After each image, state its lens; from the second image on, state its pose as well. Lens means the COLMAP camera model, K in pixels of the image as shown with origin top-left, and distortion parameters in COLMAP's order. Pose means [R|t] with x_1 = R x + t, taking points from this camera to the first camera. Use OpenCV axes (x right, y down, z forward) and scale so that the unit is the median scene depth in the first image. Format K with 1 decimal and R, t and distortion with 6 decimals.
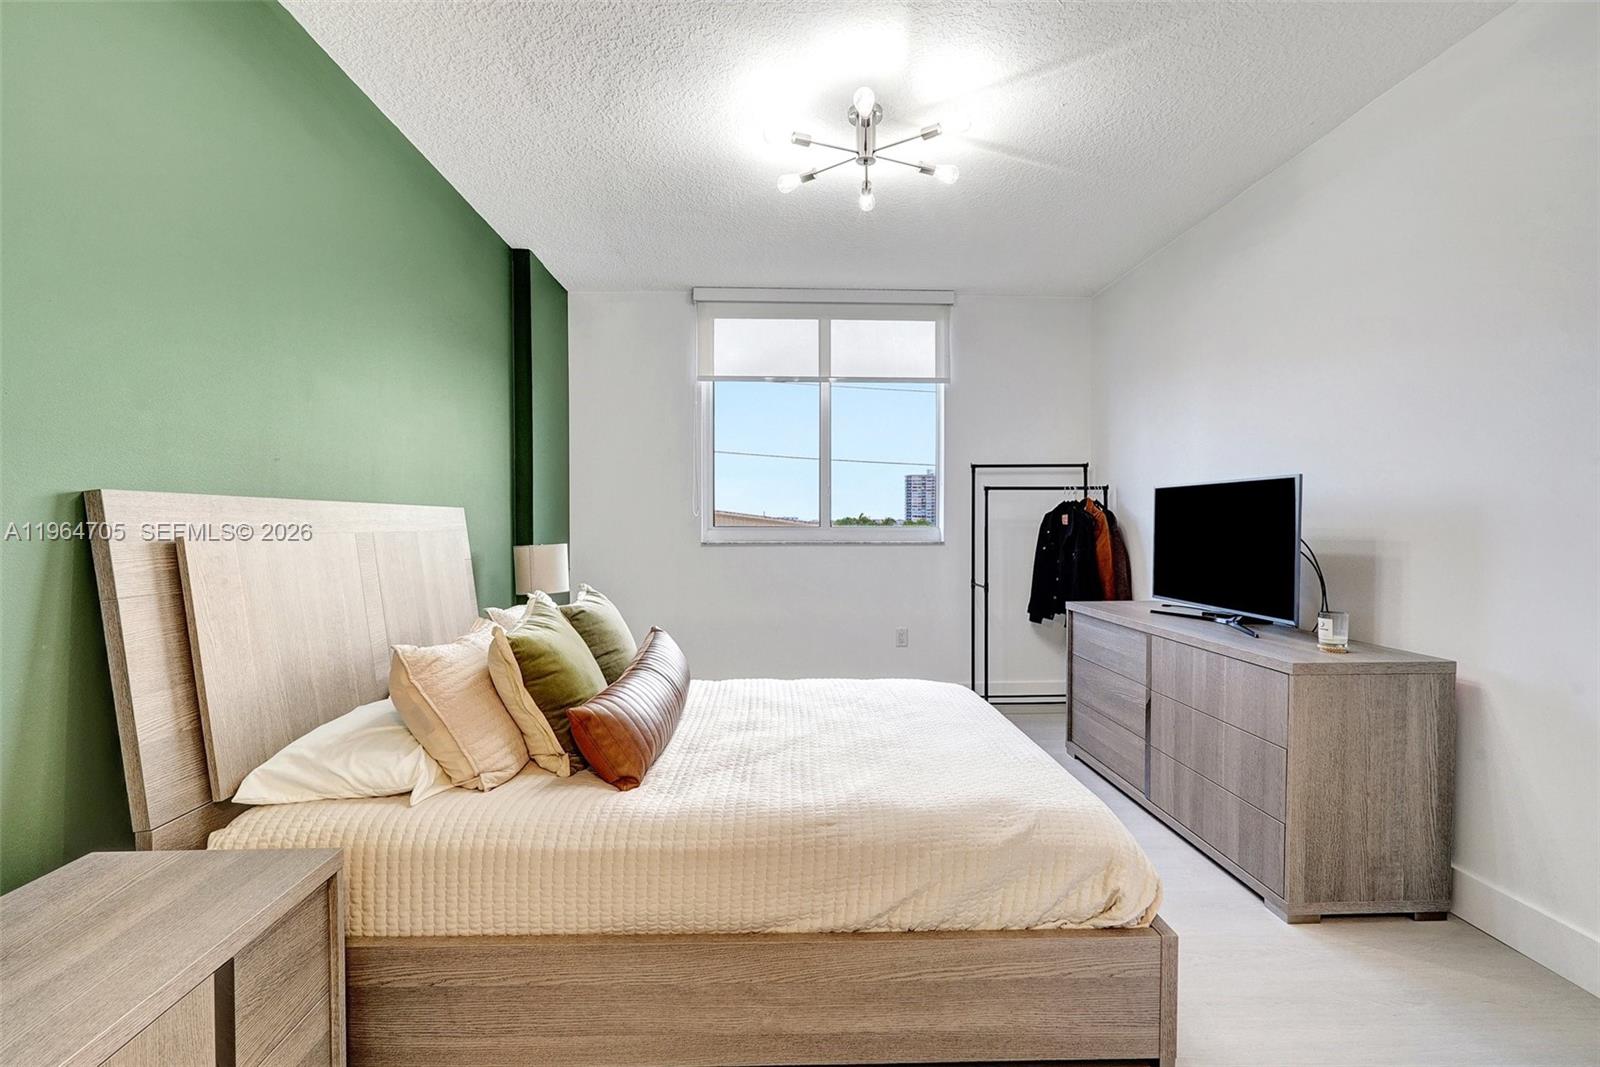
lens RADIAL K [[709.6, 0, 744.8], [0, 709.6, 538.5], [0, 0, 1]] dist [-0.015125, 0.006229]
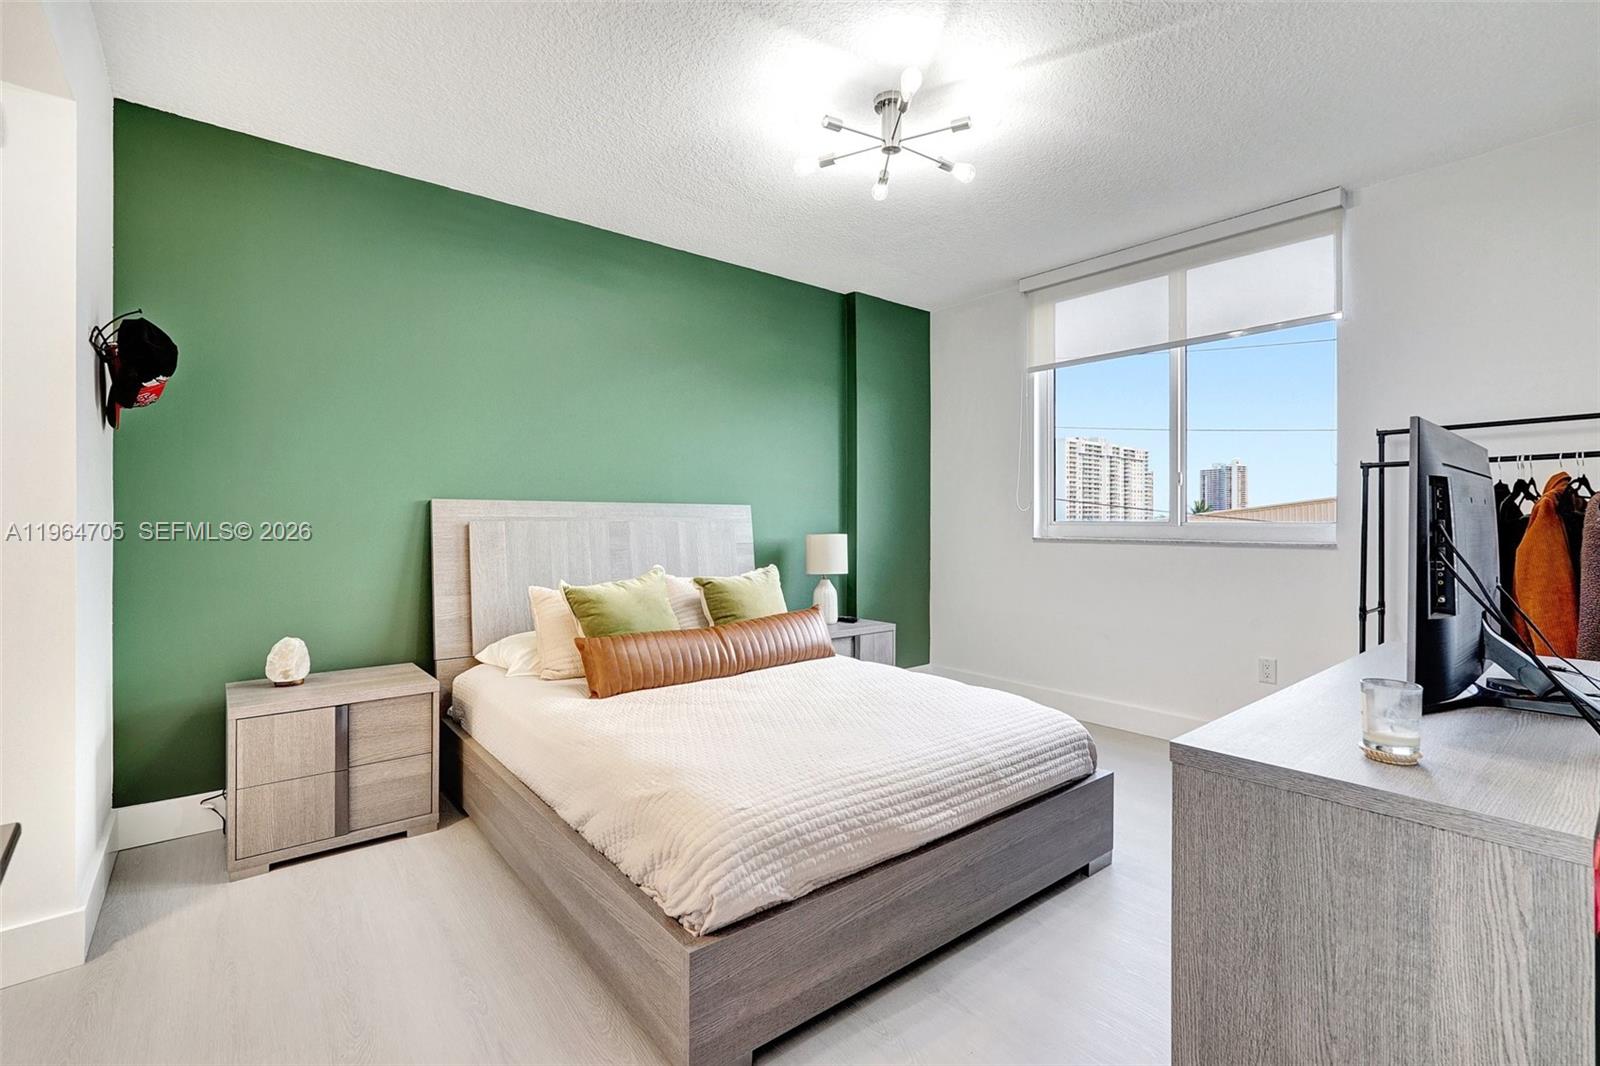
lens RADIAL K [[709.6, 0, 857.0], [0, 709.6, 520.0], [0, 0, 1]] dist [-0.015125, 0.006229]
pose [[0.644156, 0.002068, -0.764892, 1.374933], [-0.020025, 0.999699, -0.014161, -0.000681], [0.764632, 0.024439, 0.644003, 0.512166]]
